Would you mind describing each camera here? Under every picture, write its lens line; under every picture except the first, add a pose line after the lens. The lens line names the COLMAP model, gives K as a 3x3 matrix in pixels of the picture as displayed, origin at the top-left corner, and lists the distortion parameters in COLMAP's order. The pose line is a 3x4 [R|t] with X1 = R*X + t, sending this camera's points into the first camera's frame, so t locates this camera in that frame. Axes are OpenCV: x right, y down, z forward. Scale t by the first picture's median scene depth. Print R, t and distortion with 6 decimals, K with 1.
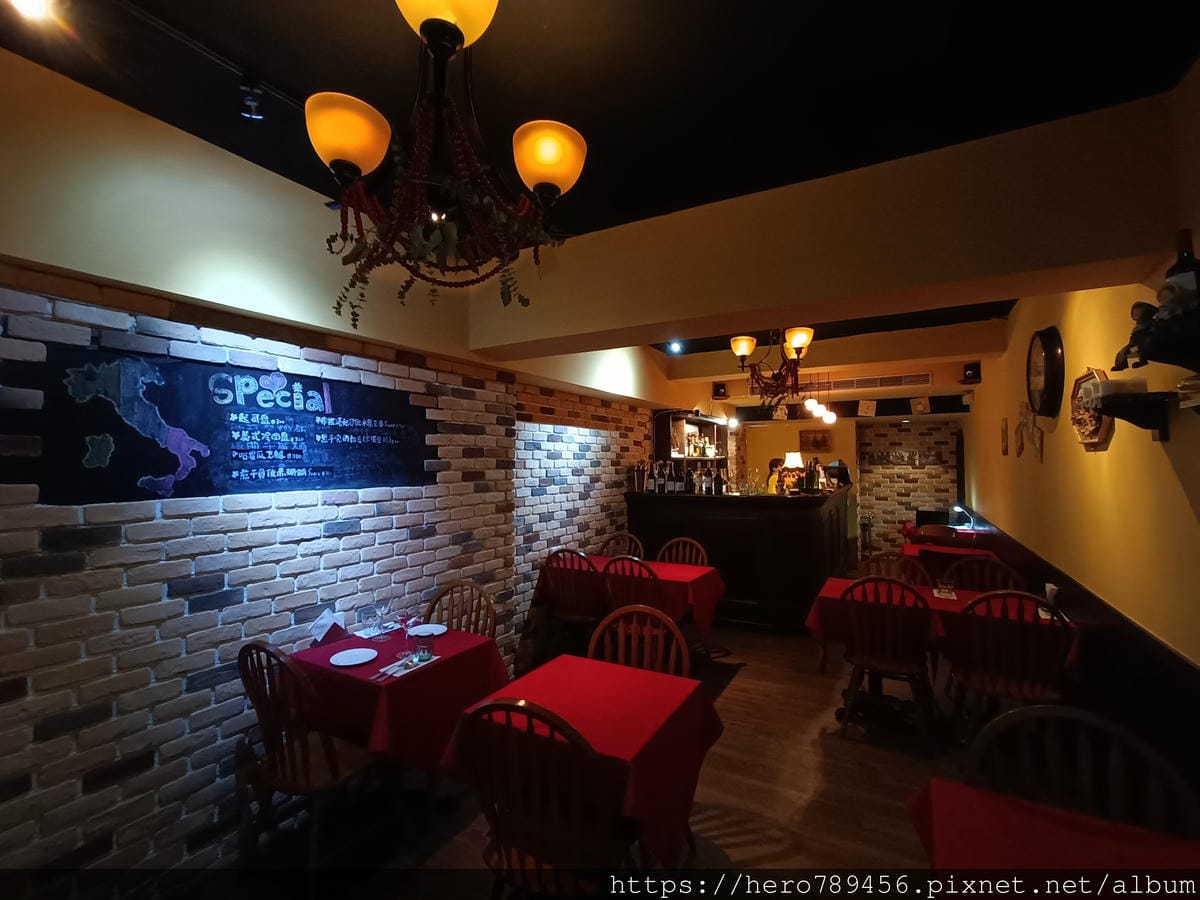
lens RADIAL K [[543.9, 0, 600.5], [0, 543.9, 449.0], [0, 0, 1]] dist [0.003045, -0.003073]
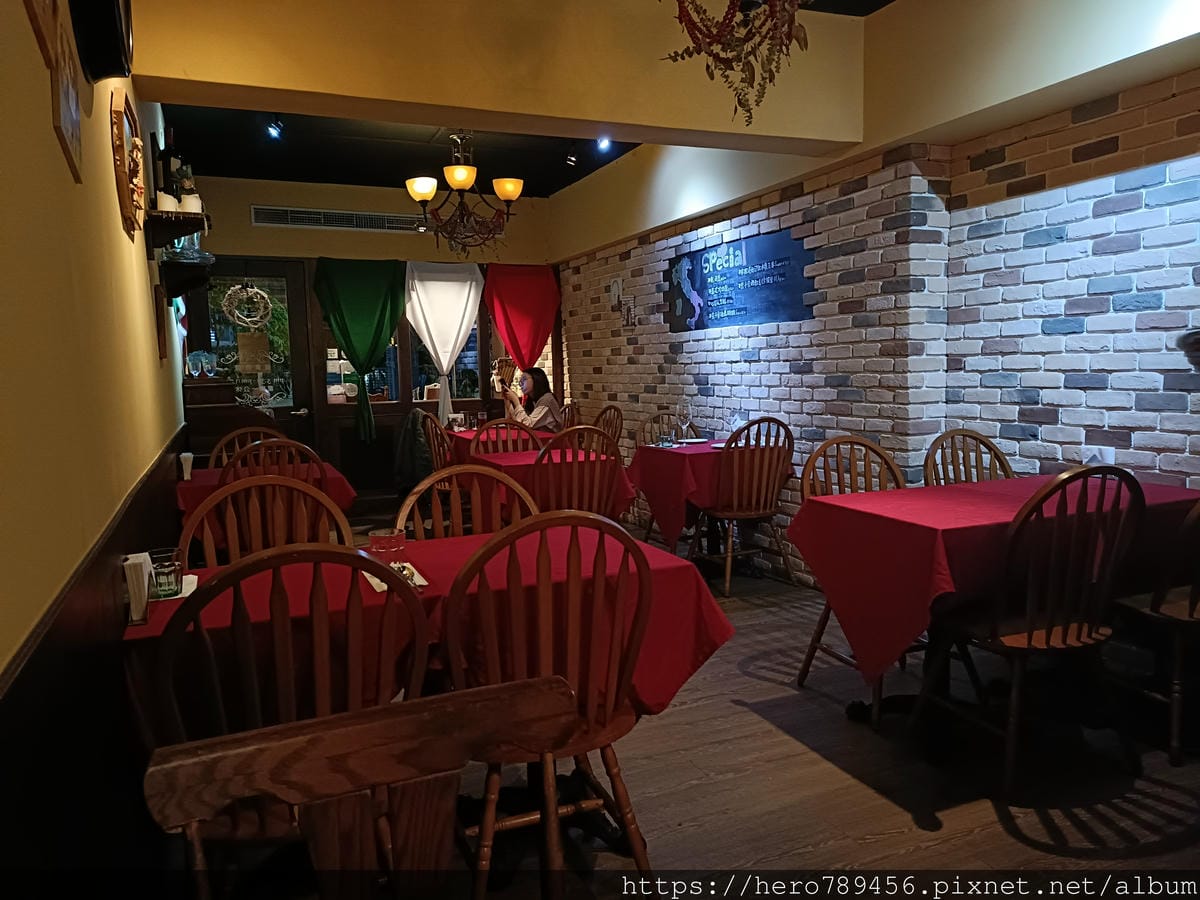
lens RADIAL K [[867.6, 0, 598.2], [0, 867.6, 459.1], [0, 0, 1]] dist [0.063760, -0.065954]
pose [[-0.614615, 0.104467, -0.781879, 1.301397], [0.046726, 0.994273, 0.096115, 0.167230], [0.787442, 0.022540, -0.615977, 1.904377]]
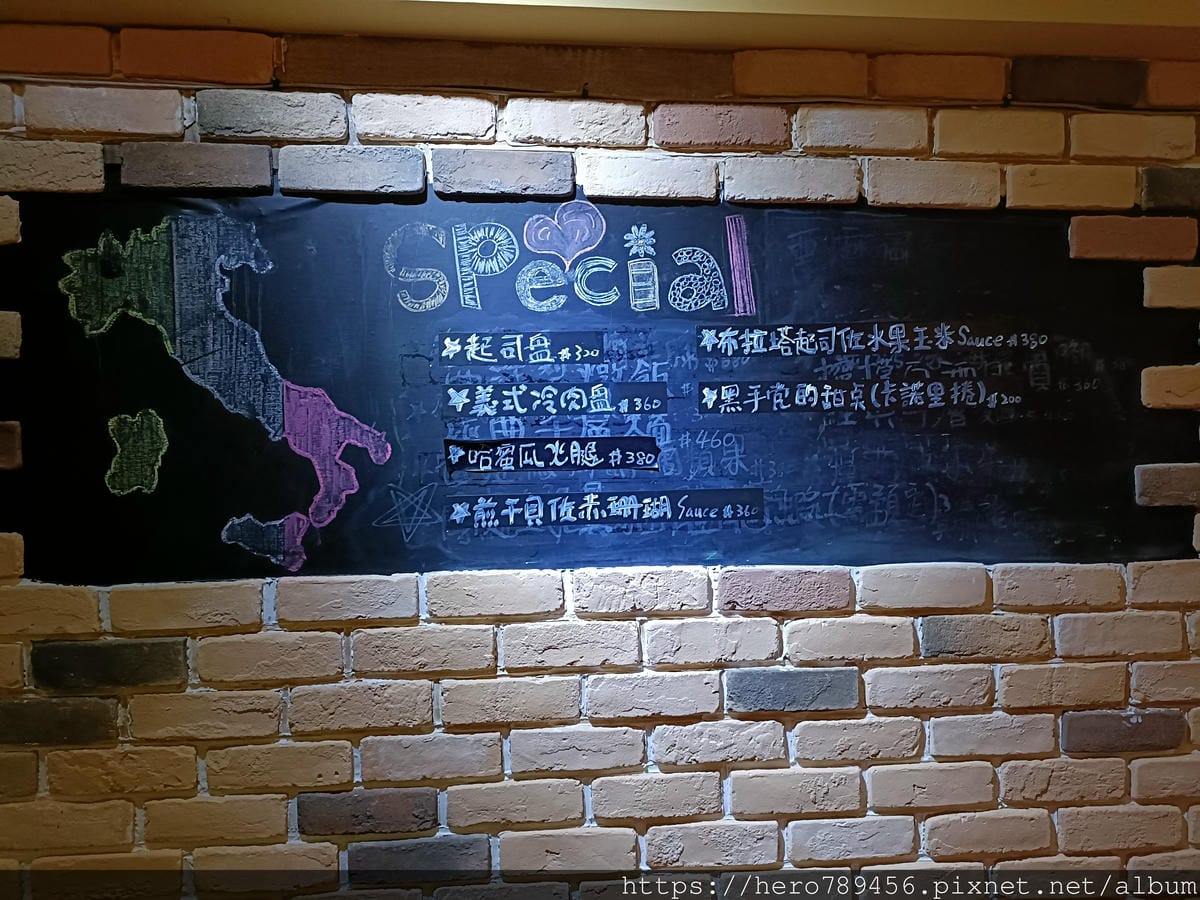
lens RADIAL K [[867.6, 0, 599.2], [0, 867.6, 452.7], [0, 0, 1]] dist [0.063760, -0.065954]
pose [[0.561330, 0.028233, -0.827110, -0.132591], [0.022602, 0.998522, 0.049423, -0.013945], [0.827283, -0.046437, 0.559863, 0.622222]]
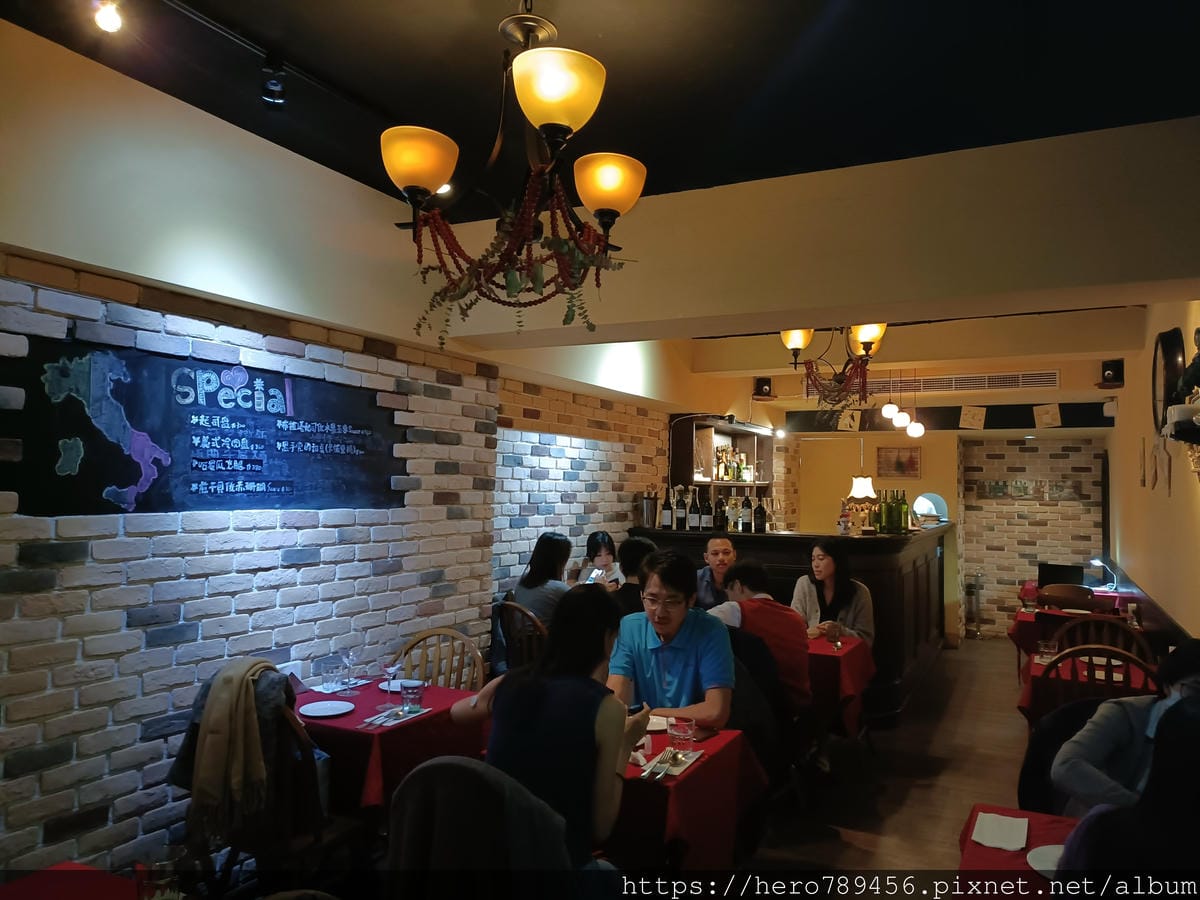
lens RADIAL K [[867.6, 0, 598.7], [0, 867.6, 455.0], [0, 0, 1]] dist [0.063760, -0.065954]
pose [[0.999263, 0.021797, 0.031606, -0.072633], [-0.021321, 0.999655, -0.015332, 0.003213], [-0.031930, 0.014647, 0.999383, -0.309115]]
